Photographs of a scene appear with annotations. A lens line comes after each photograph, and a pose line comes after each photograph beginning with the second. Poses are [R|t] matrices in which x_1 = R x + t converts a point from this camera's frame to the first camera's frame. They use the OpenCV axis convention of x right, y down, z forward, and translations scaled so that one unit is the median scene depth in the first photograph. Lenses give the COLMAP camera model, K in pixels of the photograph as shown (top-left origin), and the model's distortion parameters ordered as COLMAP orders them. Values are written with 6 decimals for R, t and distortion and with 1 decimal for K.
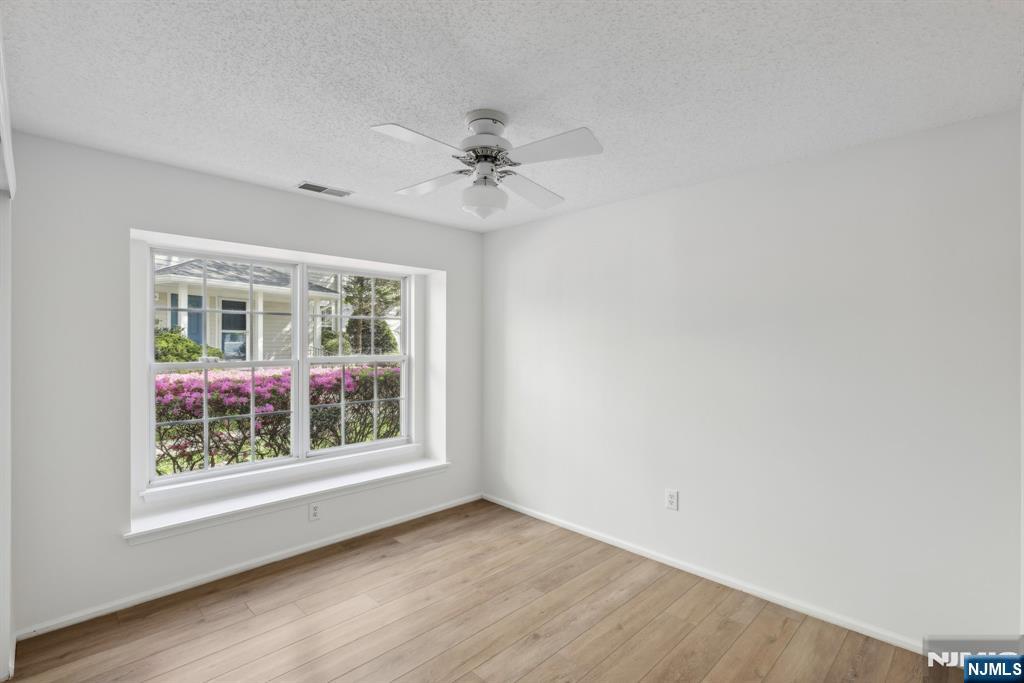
lens RADIAL K [[477.6, 0, 506.9], [0, 477.6, 337.0], [0, 0, 1]] dist [0.000986, -0.000292]
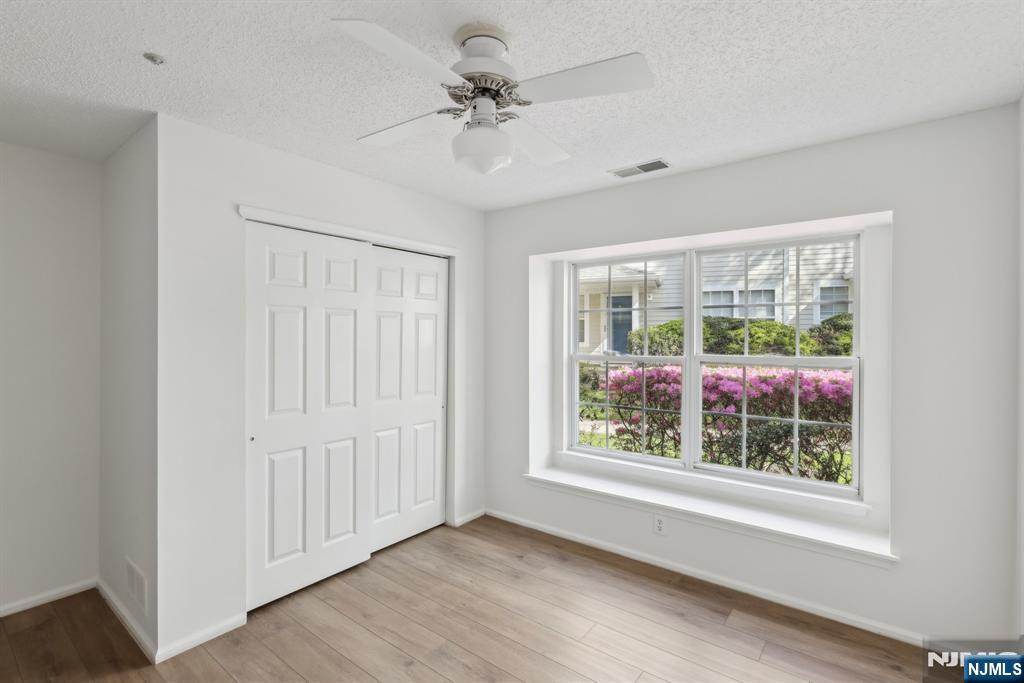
lens RADIAL K [[477.6, 0, 504.5], [0, 477.6, 341.0], [0, 0, 1]] dist [0.000986, -0.000292]
pose [[0.121847, 0.005281, -0.992535, 0.462422], [0.006287, 0.999962, 0.006093, 0.011002], [0.992529, -0.006982, 0.121809, 0.614215]]
